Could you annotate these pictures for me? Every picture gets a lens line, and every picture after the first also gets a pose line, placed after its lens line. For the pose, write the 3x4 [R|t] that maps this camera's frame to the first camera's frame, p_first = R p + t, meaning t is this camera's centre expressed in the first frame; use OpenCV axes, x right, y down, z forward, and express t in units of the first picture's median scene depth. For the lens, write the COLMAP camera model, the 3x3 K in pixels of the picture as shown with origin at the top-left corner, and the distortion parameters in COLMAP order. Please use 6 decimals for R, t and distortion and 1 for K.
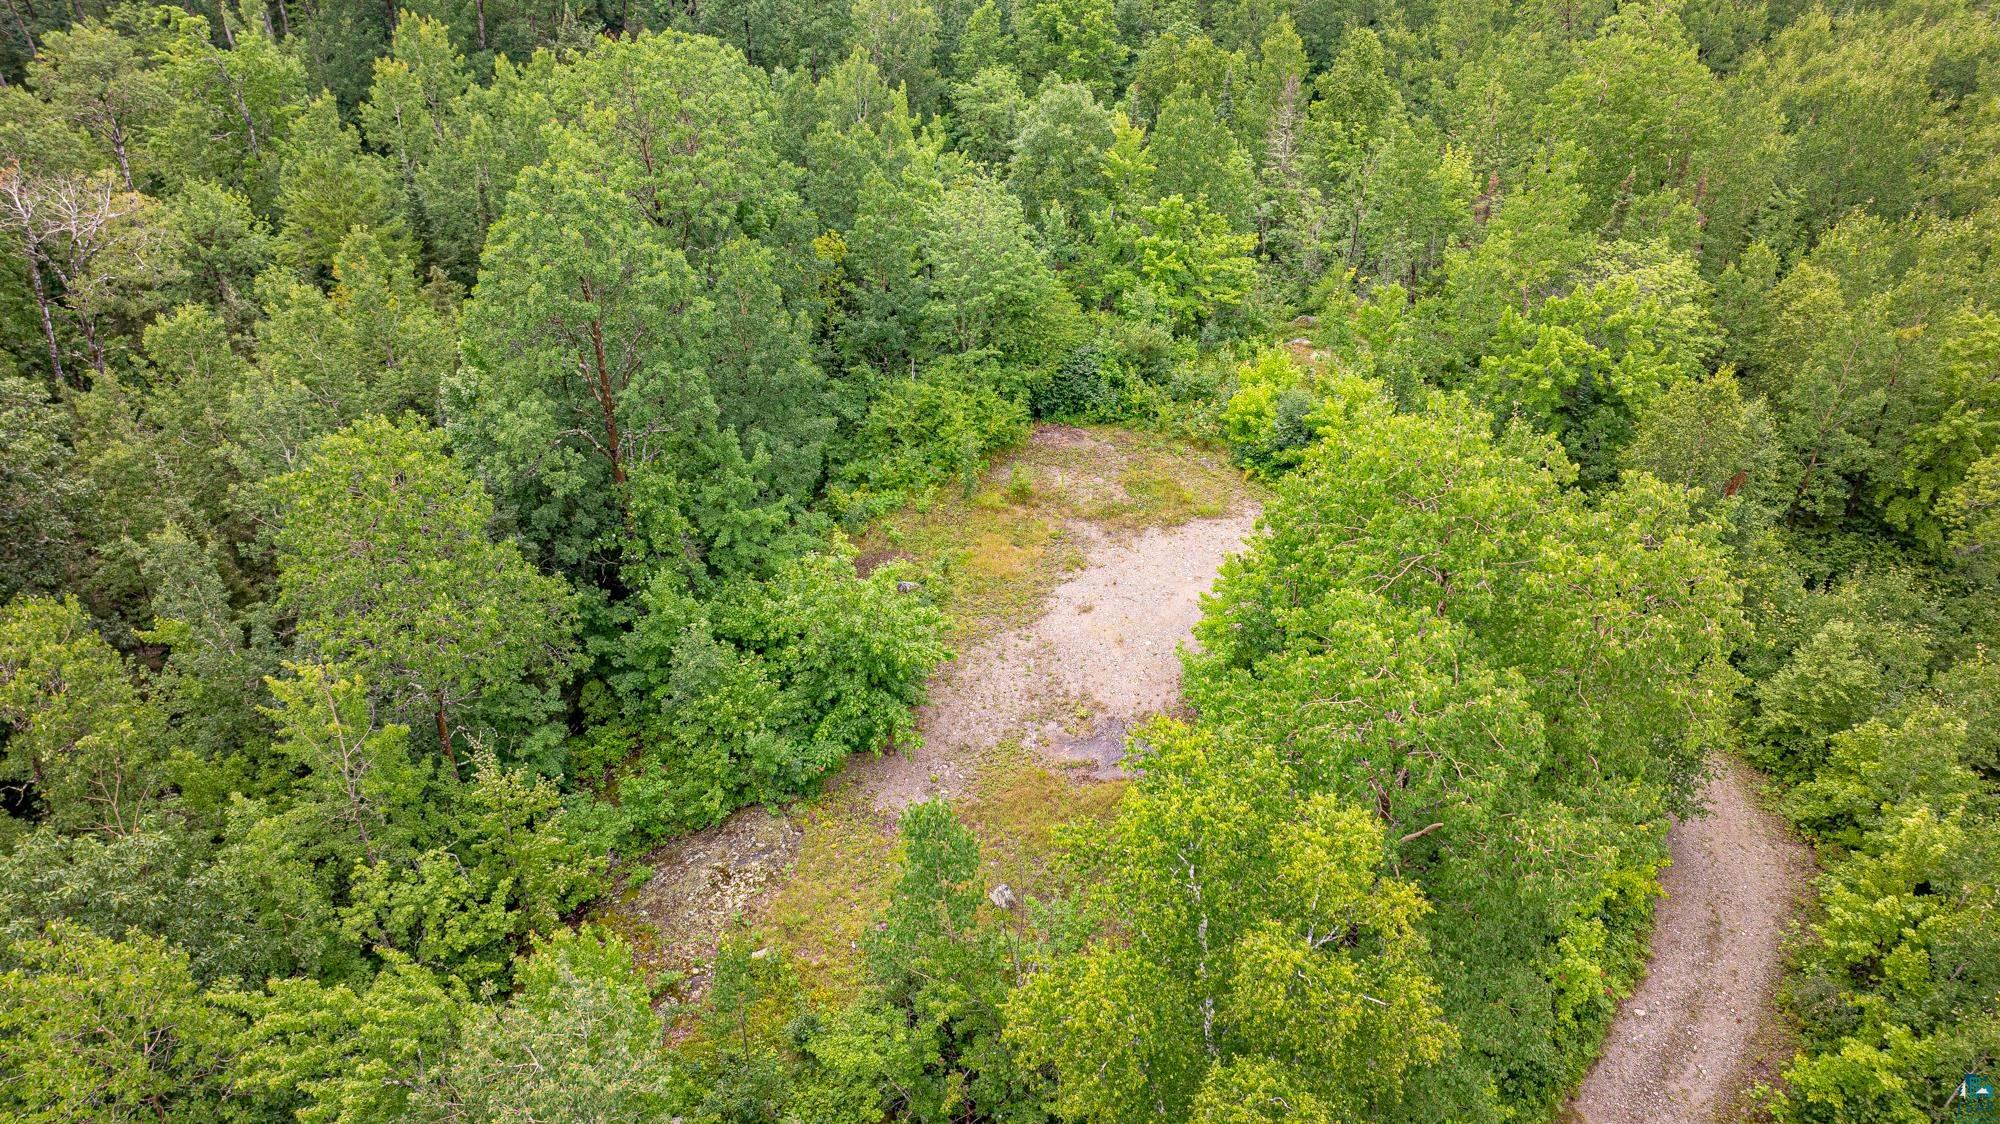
lens RADIAL K [[1418.6, 0, 1000.0], [0, 1418.6, 562.0], [0, 0, 1]] dist [-0.005190, 0.001243]
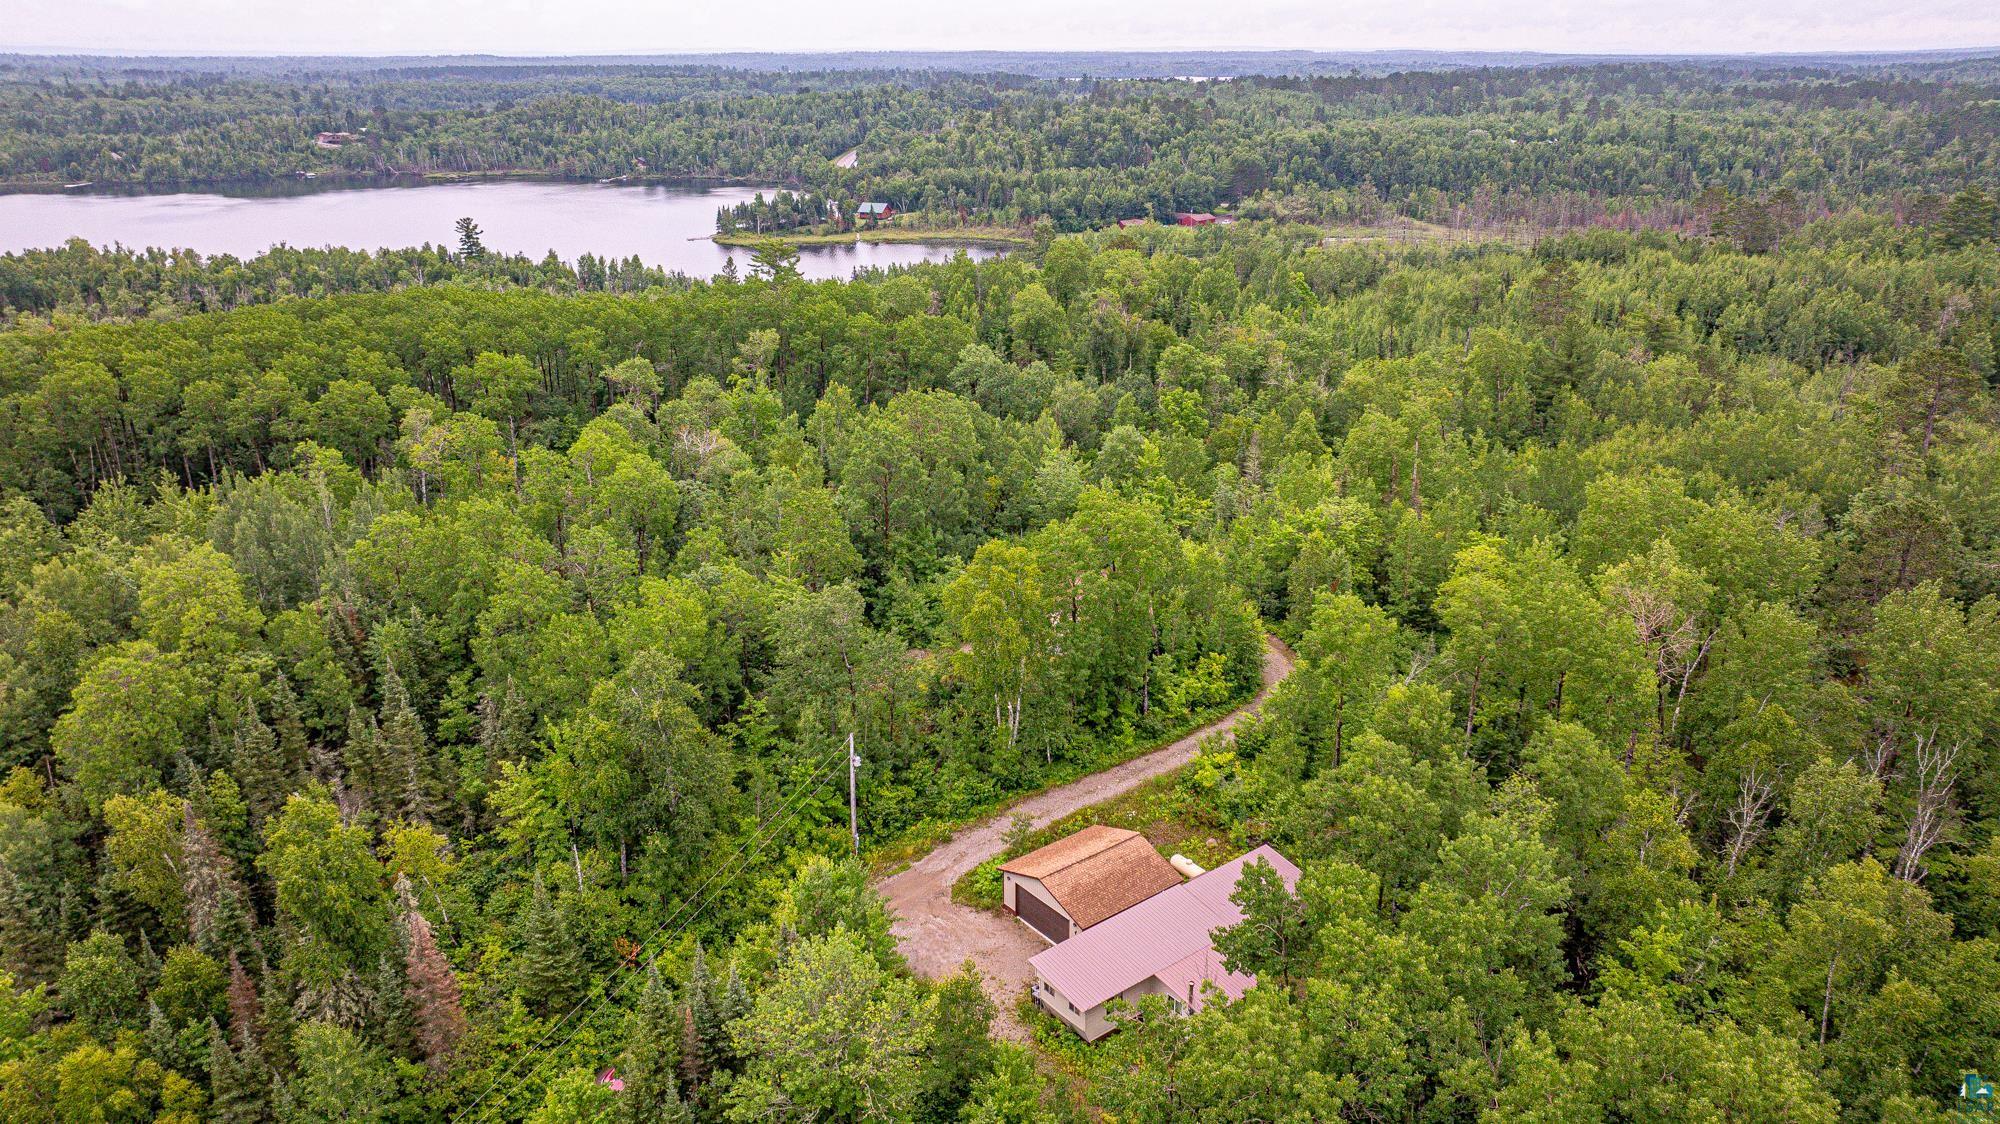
lens RADIAL K [[1418.6, 0, 1000.0], [0, 1418.6, 562.0], [0, 0, 1]] dist [-0.005190, 0.001243]
pose [[0.969783, 0.075515, -0.231988, 0.335770], [-0.134897, 0.958285, -0.251980, 0.373683], [0.203282, 0.275660, 0.939515, -0.871457]]
